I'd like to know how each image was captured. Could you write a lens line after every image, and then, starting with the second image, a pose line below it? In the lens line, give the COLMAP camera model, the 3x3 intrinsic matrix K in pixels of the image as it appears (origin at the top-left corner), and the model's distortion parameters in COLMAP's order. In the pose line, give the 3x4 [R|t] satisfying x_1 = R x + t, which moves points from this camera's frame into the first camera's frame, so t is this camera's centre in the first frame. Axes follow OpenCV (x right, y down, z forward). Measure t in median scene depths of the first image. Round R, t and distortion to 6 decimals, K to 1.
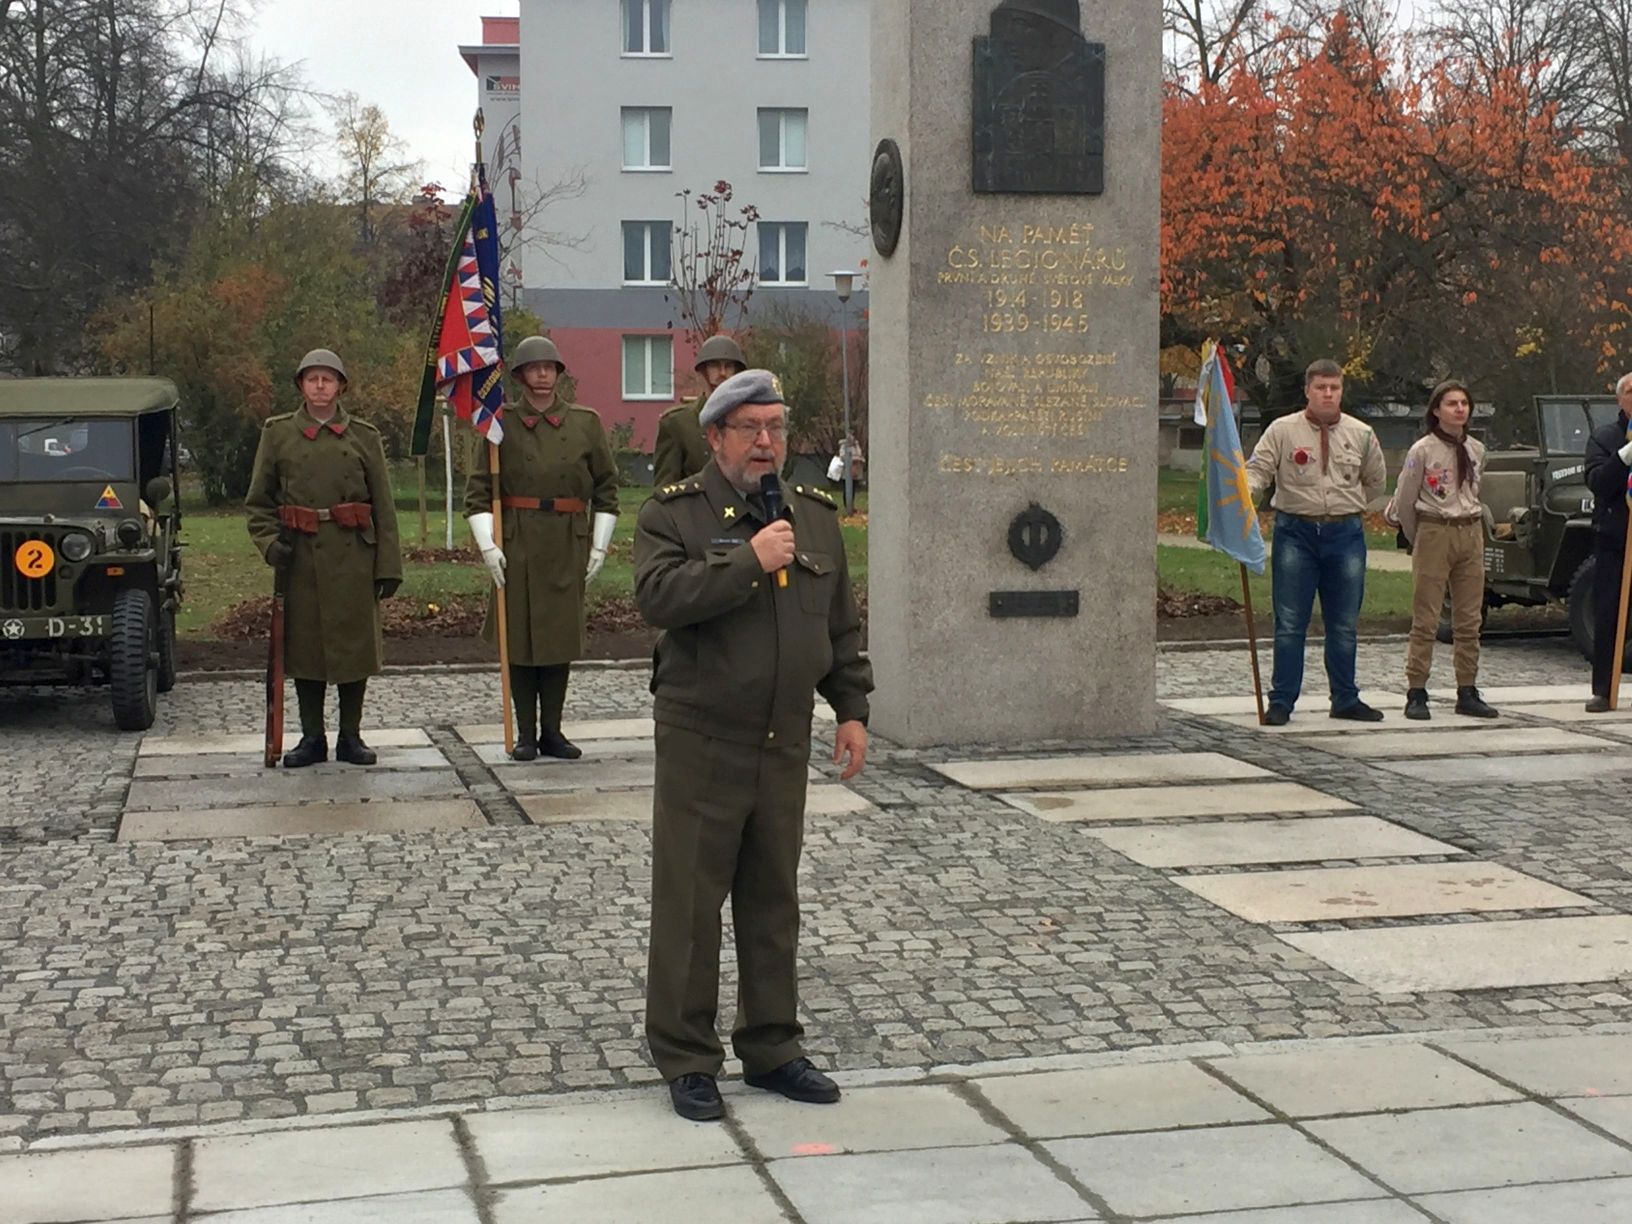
lens RADIAL K [[2667.3, 0, 765.3], [0, 2667.3, 613.3], [0, 0, 1]] dist [0.061310, 0.000000]
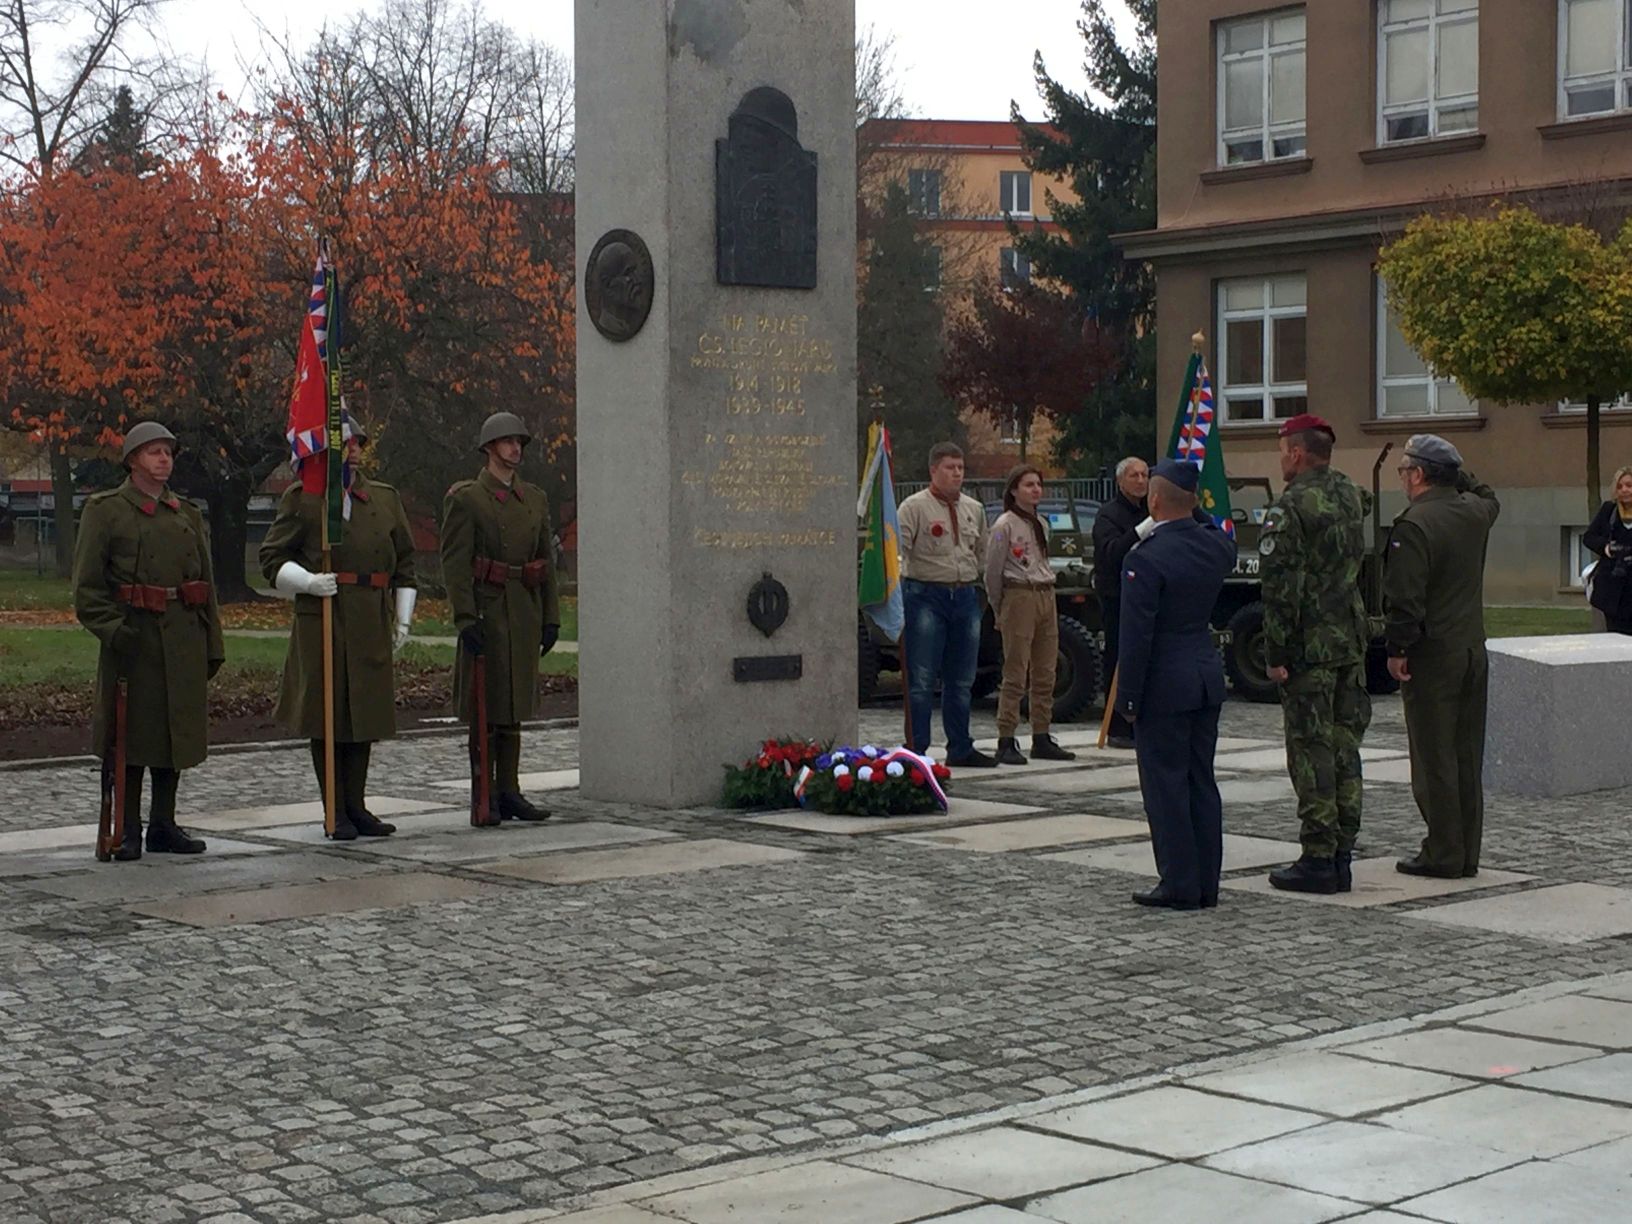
lens RADIAL K [[2833.8, 0, 808.4], [0, 2833.8, 612.7], [0, 0, 1]] dist [0.055598, 0.000000]
pose [[0.881539, -0.019810, 0.471696, -0.421052], [0.037878, 0.998866, -0.028840, 0.007610], [-0.470590, 0.043290, 0.881289, -0.007999]]
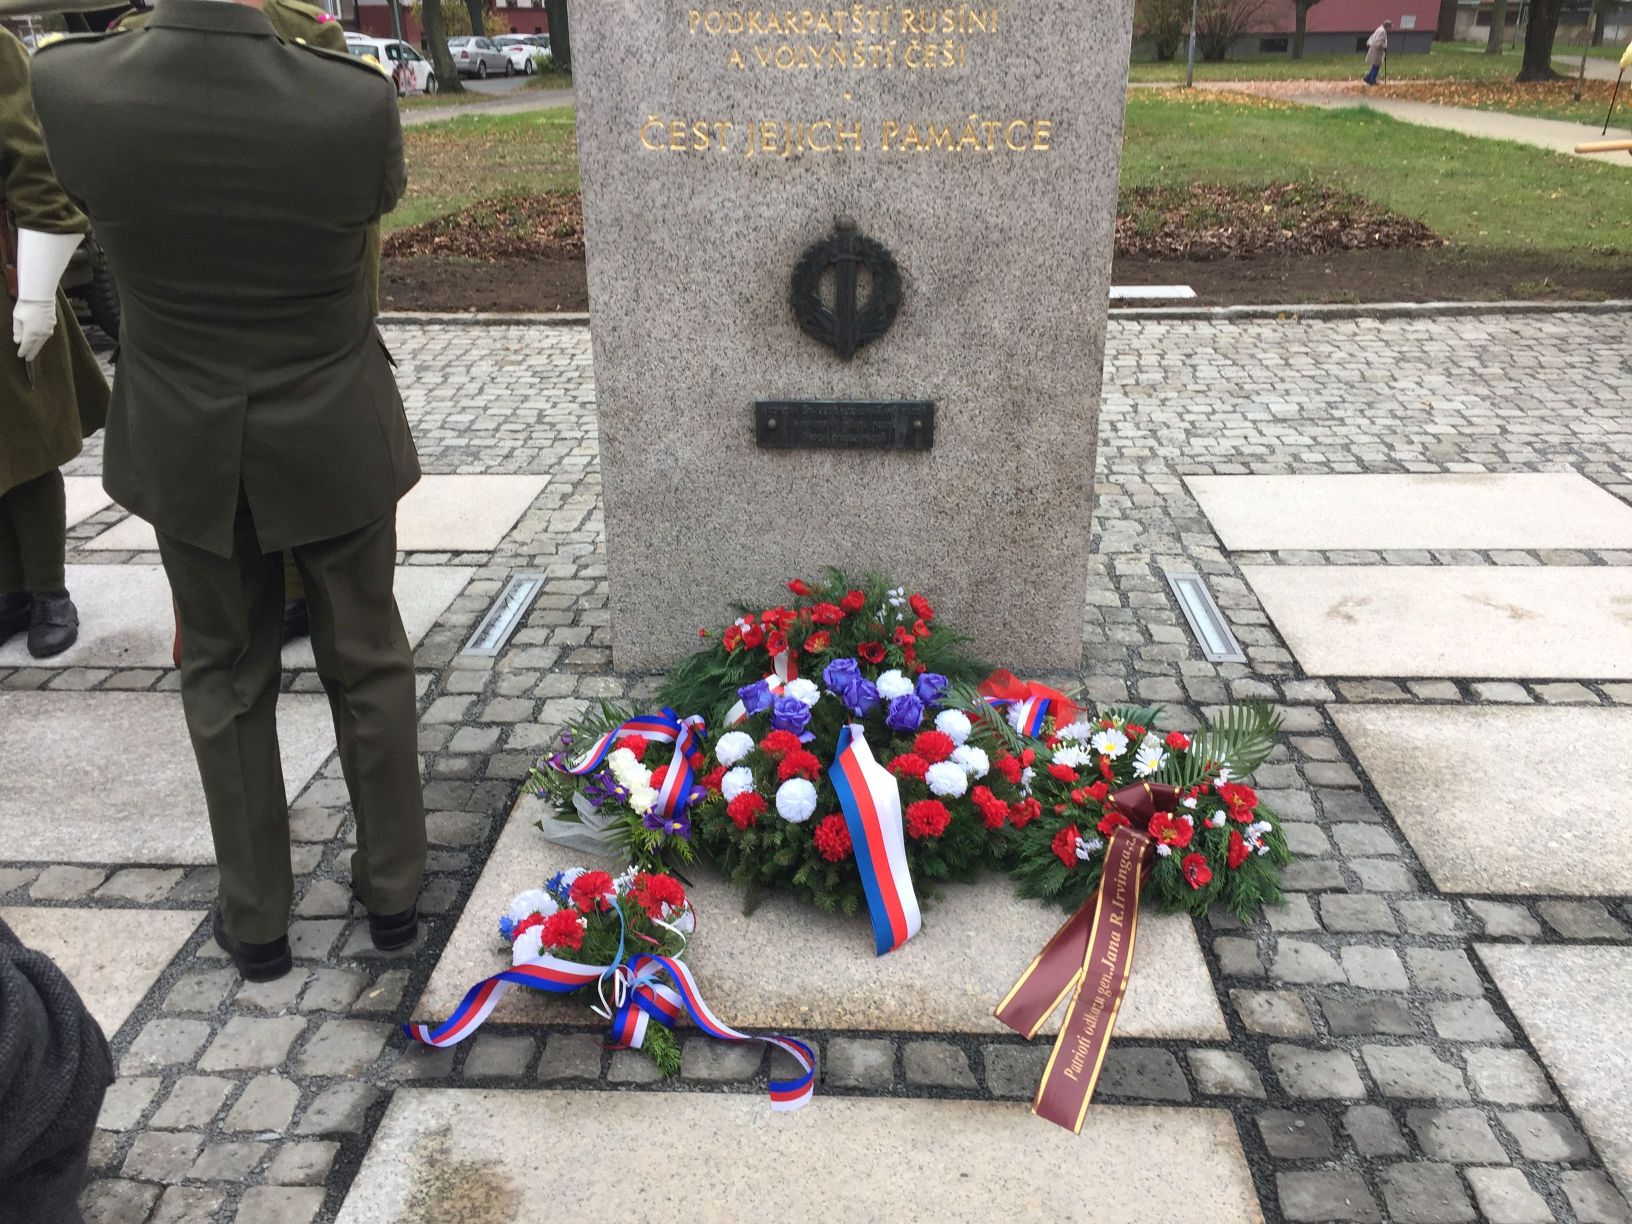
lens RADIAL K [[1384.9, 0, 763.1], [0, 1384.9, 615.7], [0, 0, 1]] dist [0.073816, -0.080993]
pose [[0.957868, 0.103748, -0.267816, 0.161777], [-0.010885, 0.944921, 0.327118, -0.056317], [0.287003, -0.310420, 0.906239, 0.745117]]
